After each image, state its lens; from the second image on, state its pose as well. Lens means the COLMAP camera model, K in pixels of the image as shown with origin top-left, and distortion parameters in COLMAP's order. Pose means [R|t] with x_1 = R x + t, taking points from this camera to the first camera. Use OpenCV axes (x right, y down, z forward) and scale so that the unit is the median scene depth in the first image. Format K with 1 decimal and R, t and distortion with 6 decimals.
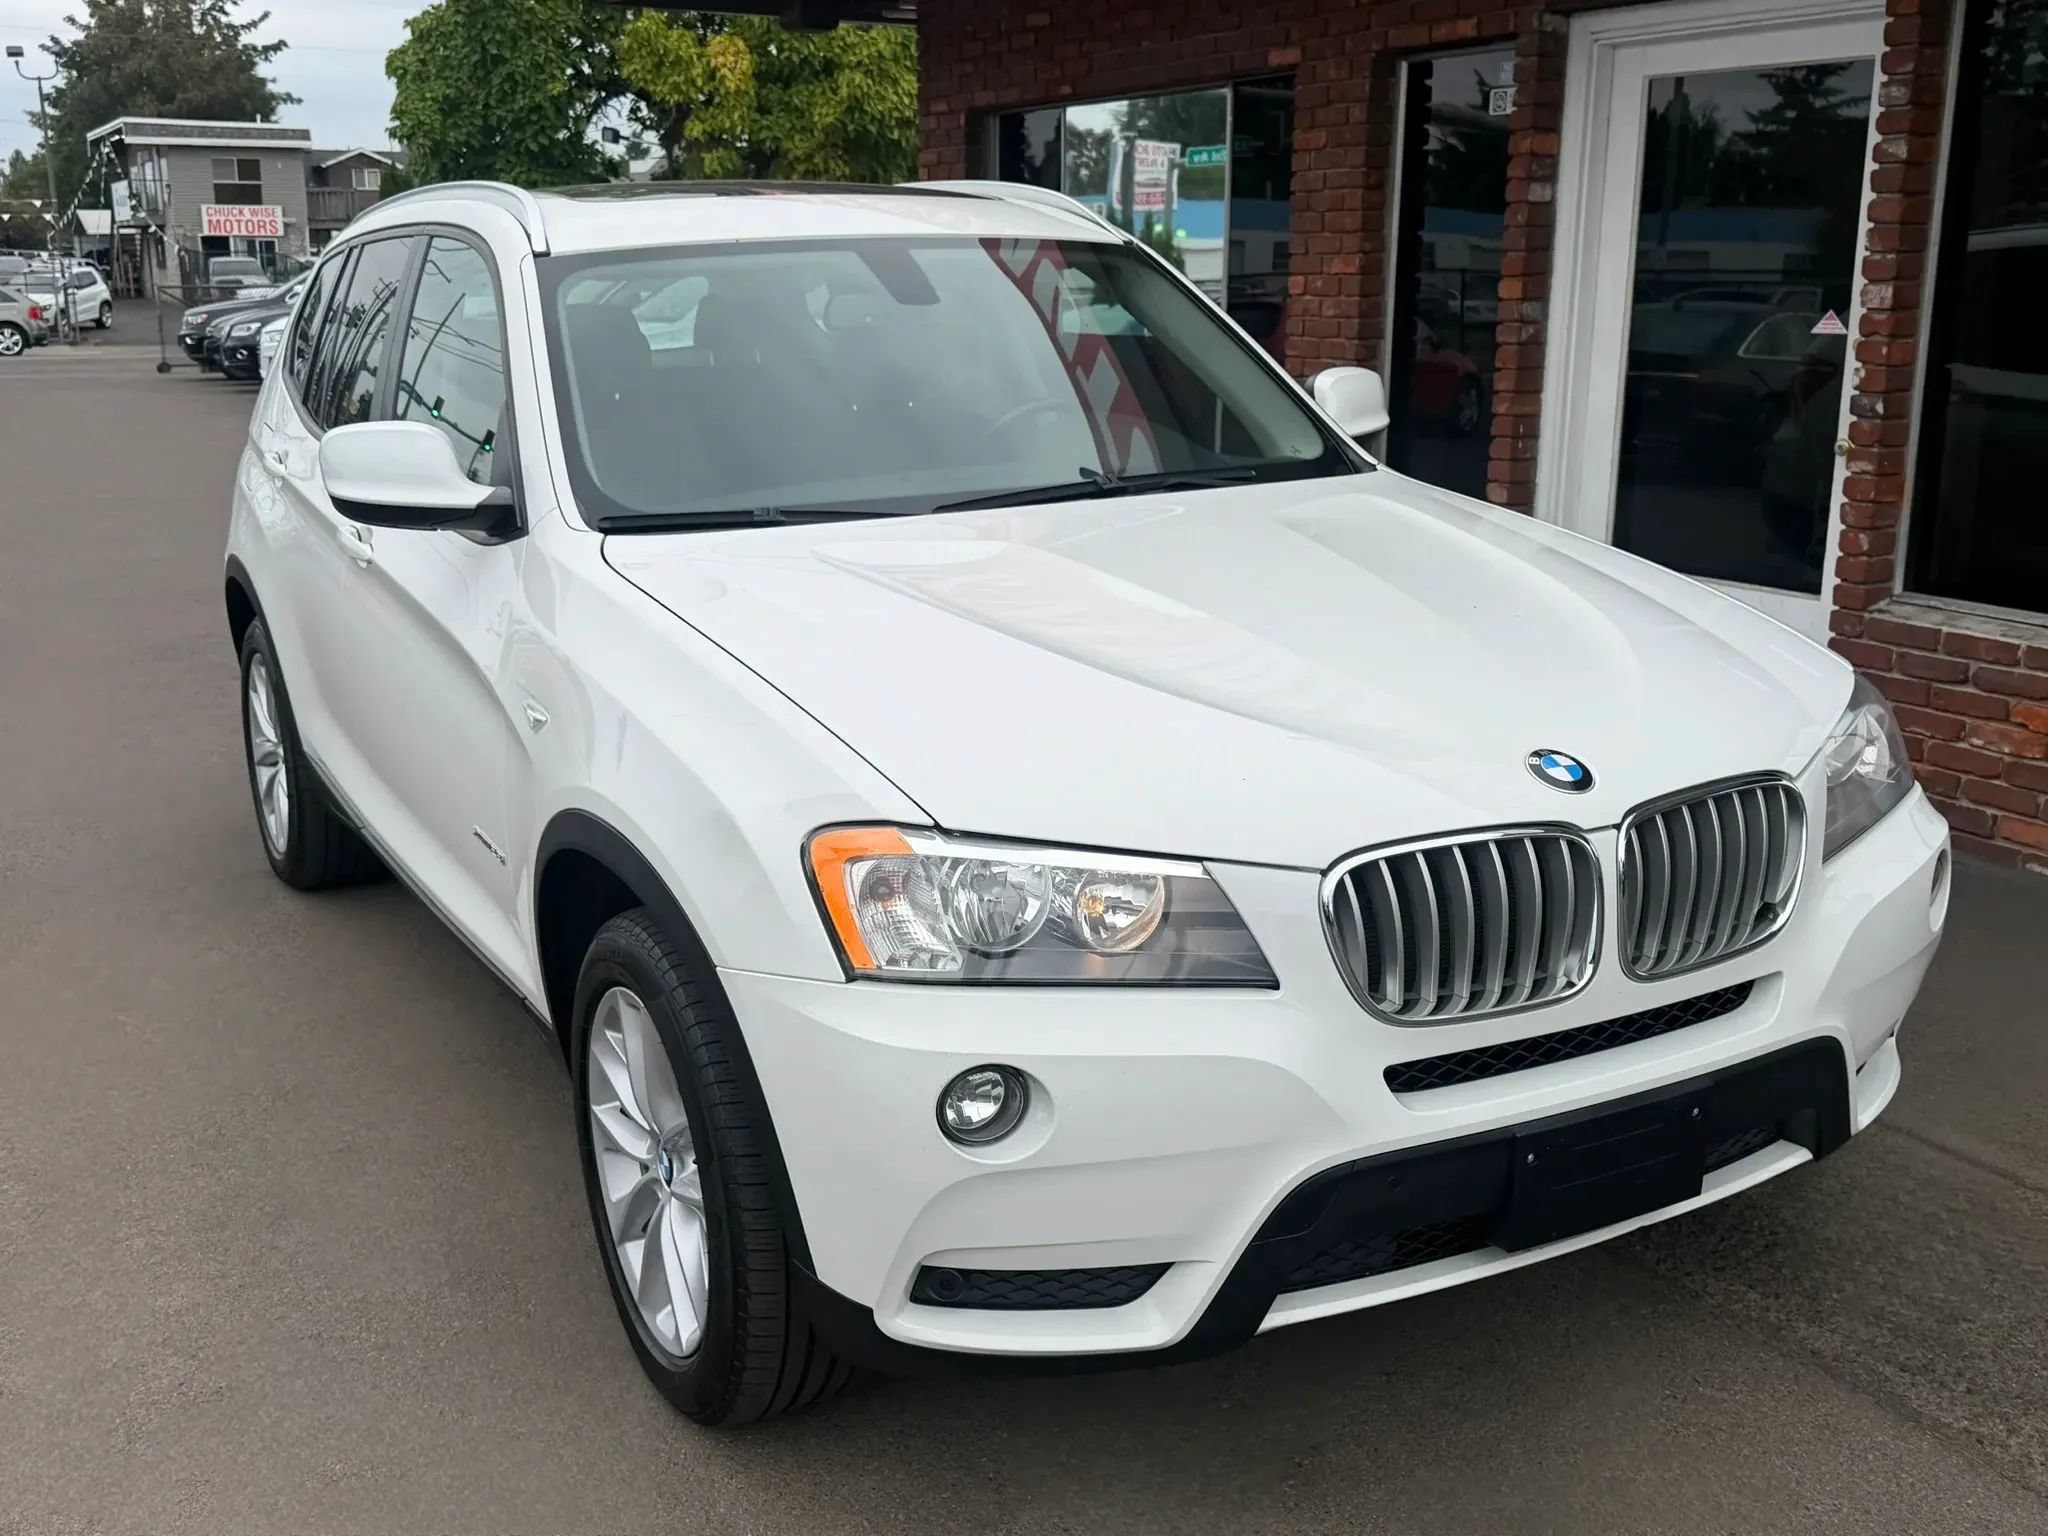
lens RADIAL K [[2082.1, 0, 1013.5], [0, 2082.1, 768.1], [0, 0, 1]] dist [0.110570, -0.225386]
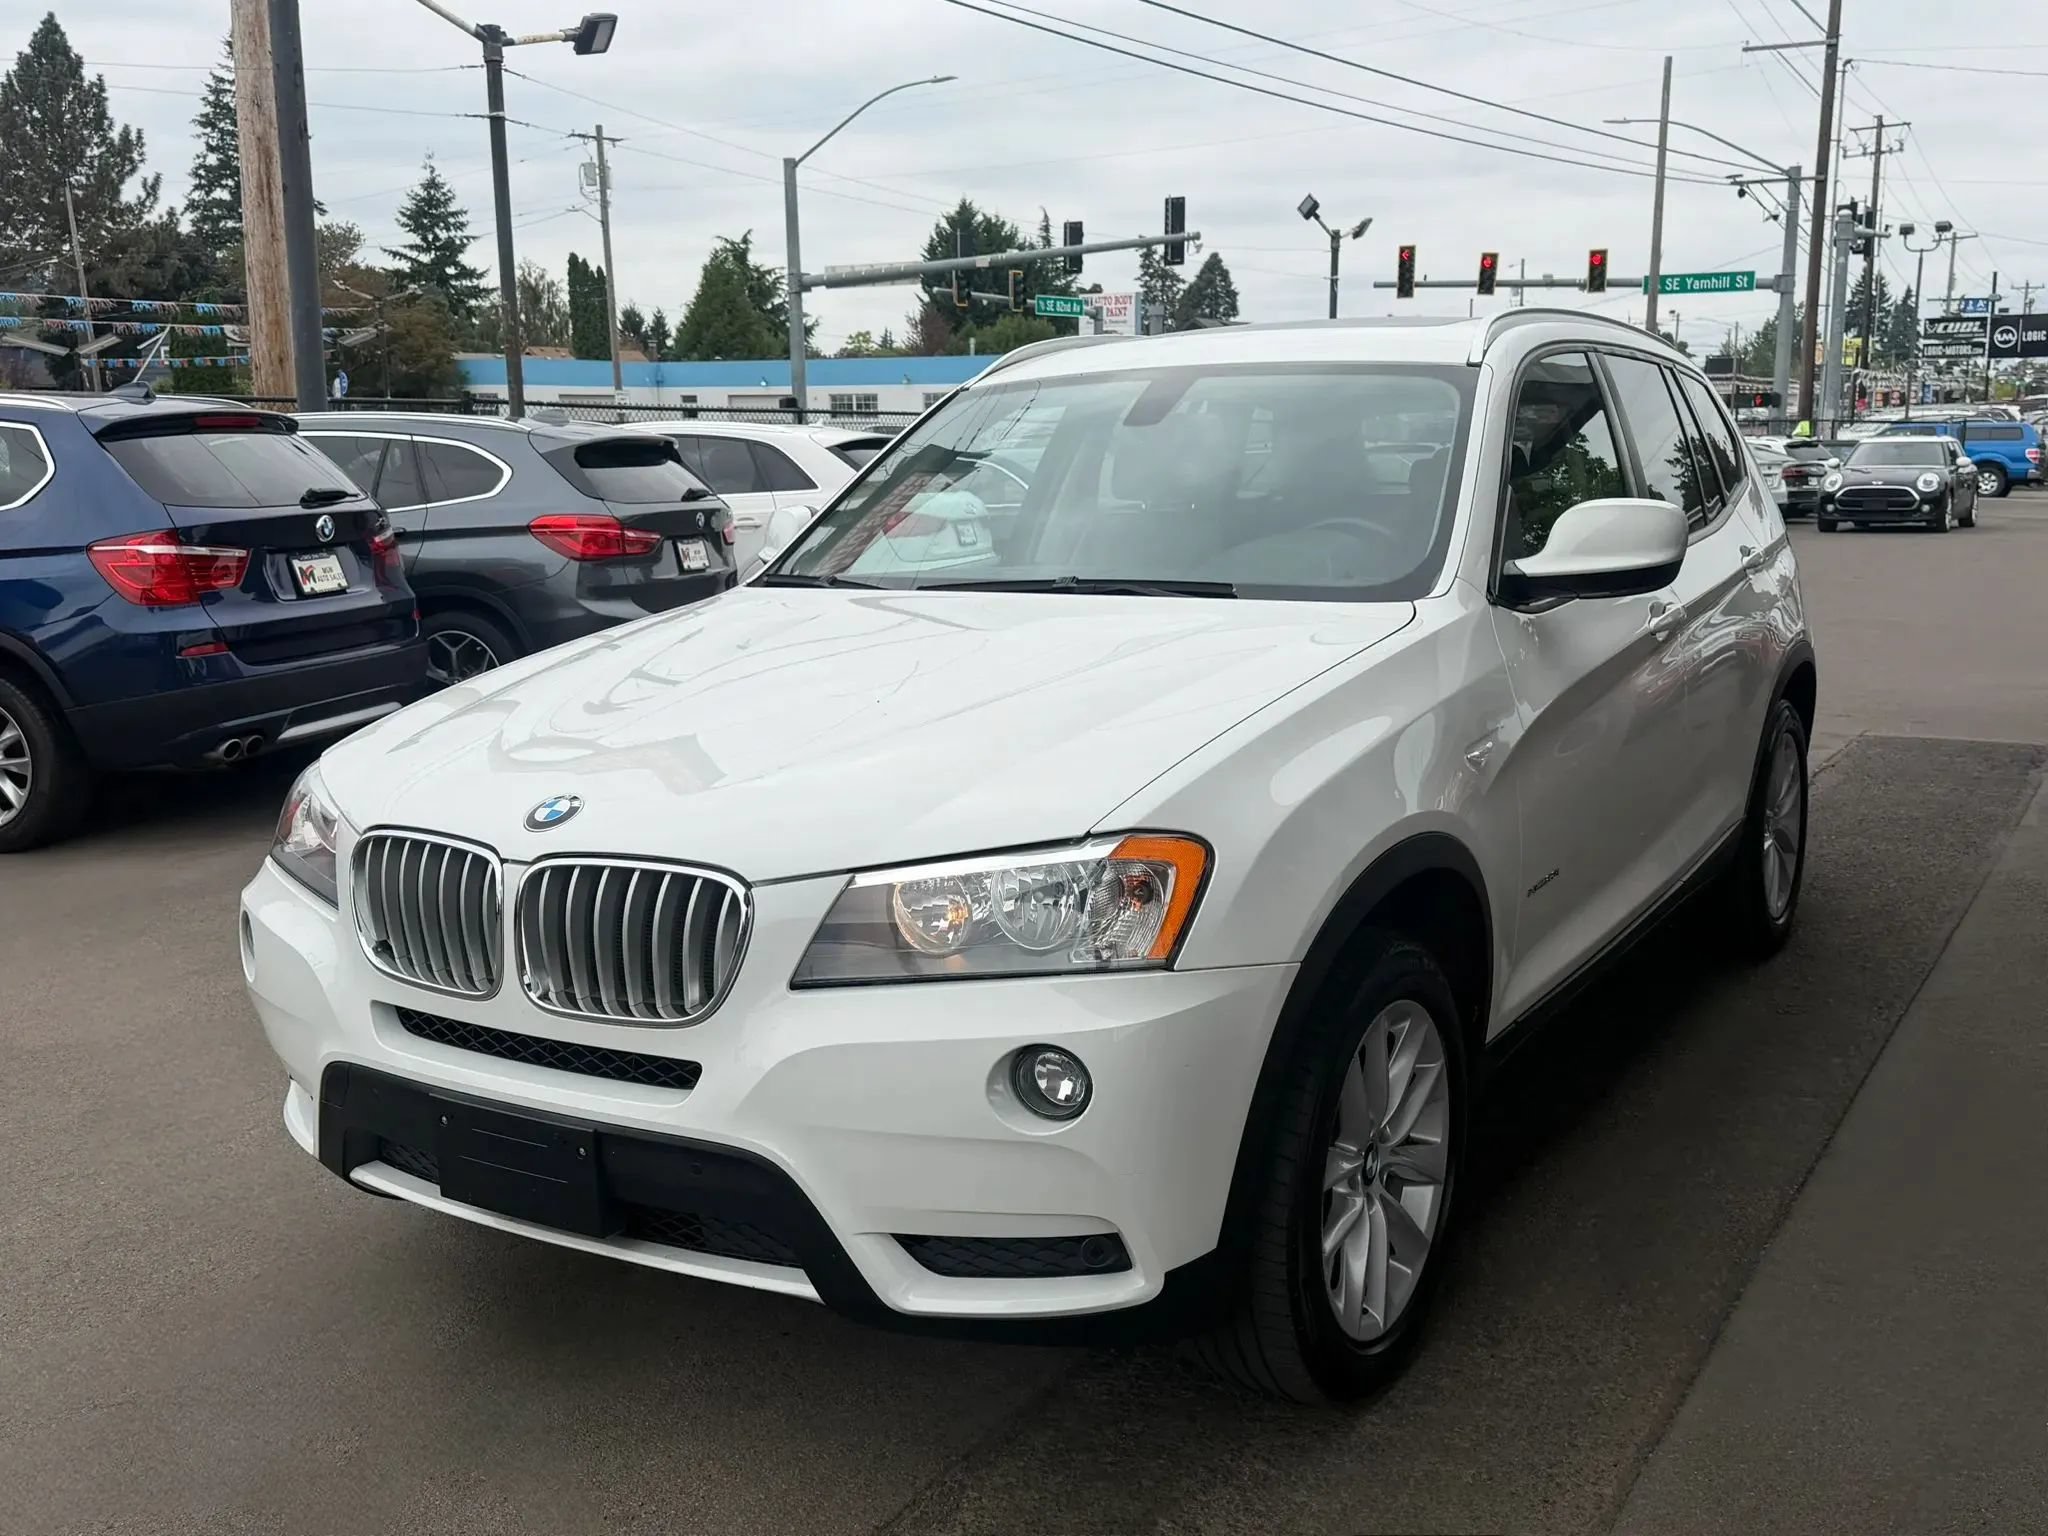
lens RADIAL K [[1930.0, 0, 1017.8], [0, 1930.0, 763.6], [0, 0, 1]] dist [0.015491, 0.001319]
pose [[0.488360, 0.149272, -0.859781, 0.512449], [-0.198649, 0.978410, 0.057034, -0.054079], [0.849731, 0.142941, 0.507468, 0.267931]]
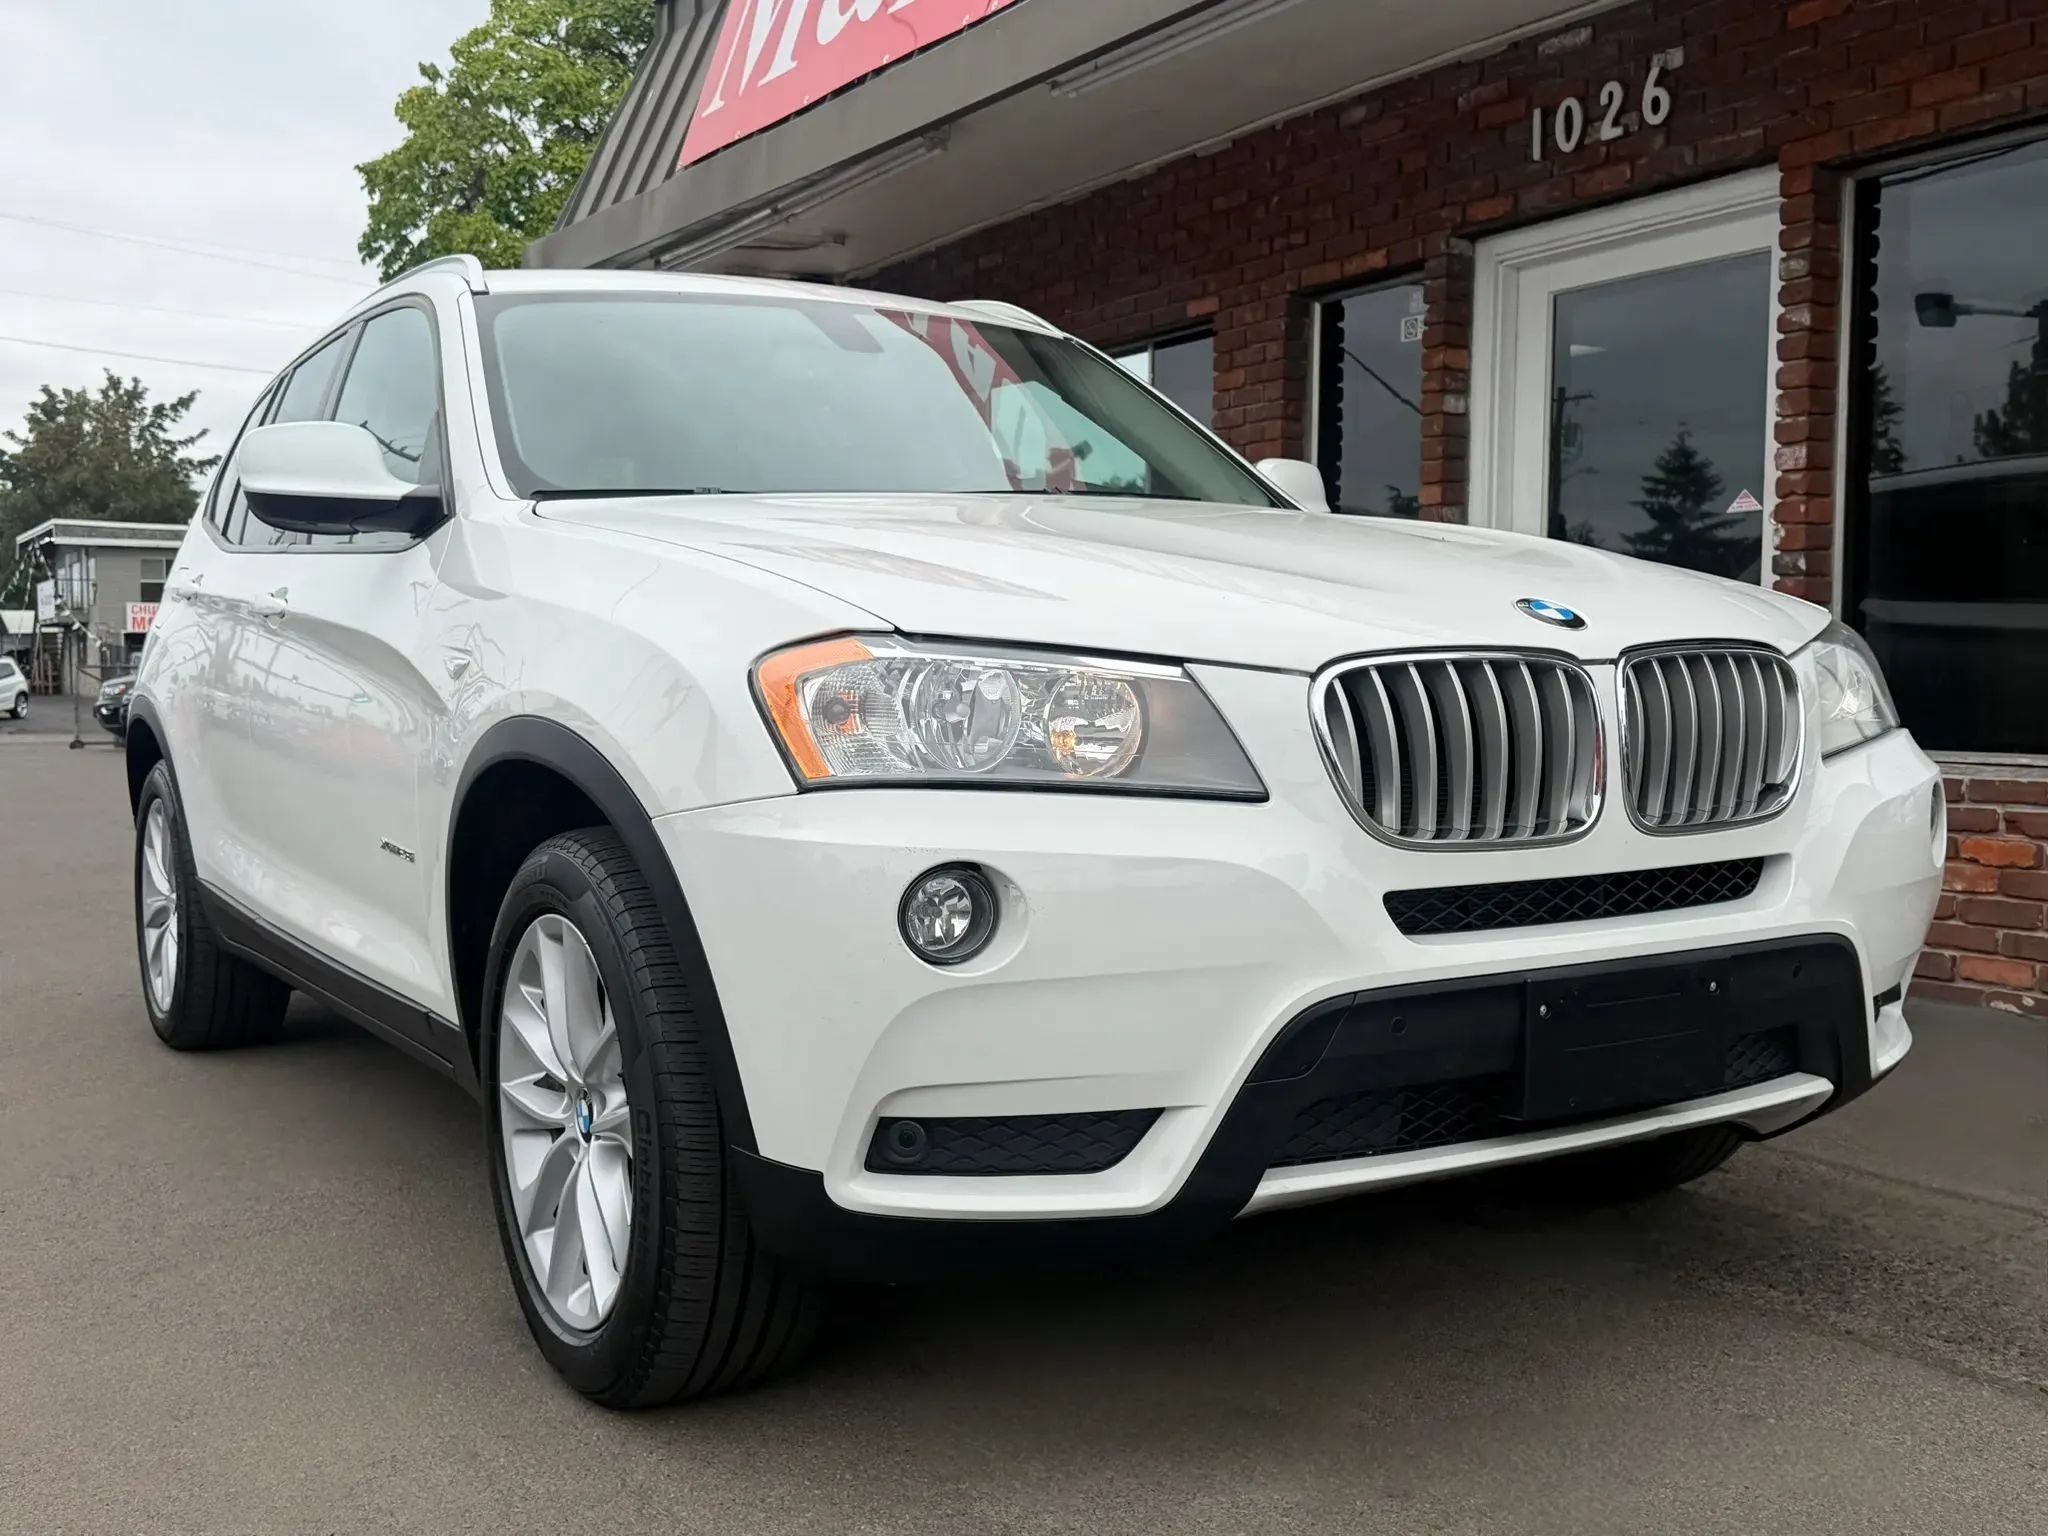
lens RADIAL K [[2073.5, 0, 1024.0], [0, 2073.5, 768.0], [0, 0, 1]] dist [0.144735, -0.324433]
pose [[0.998938, 0.000000, 0.046083, -0.008513], [0.008863, 0.981335, -0.192104, 0.099315], [-0.045223, 0.192308, 0.980292, 0.037238]]
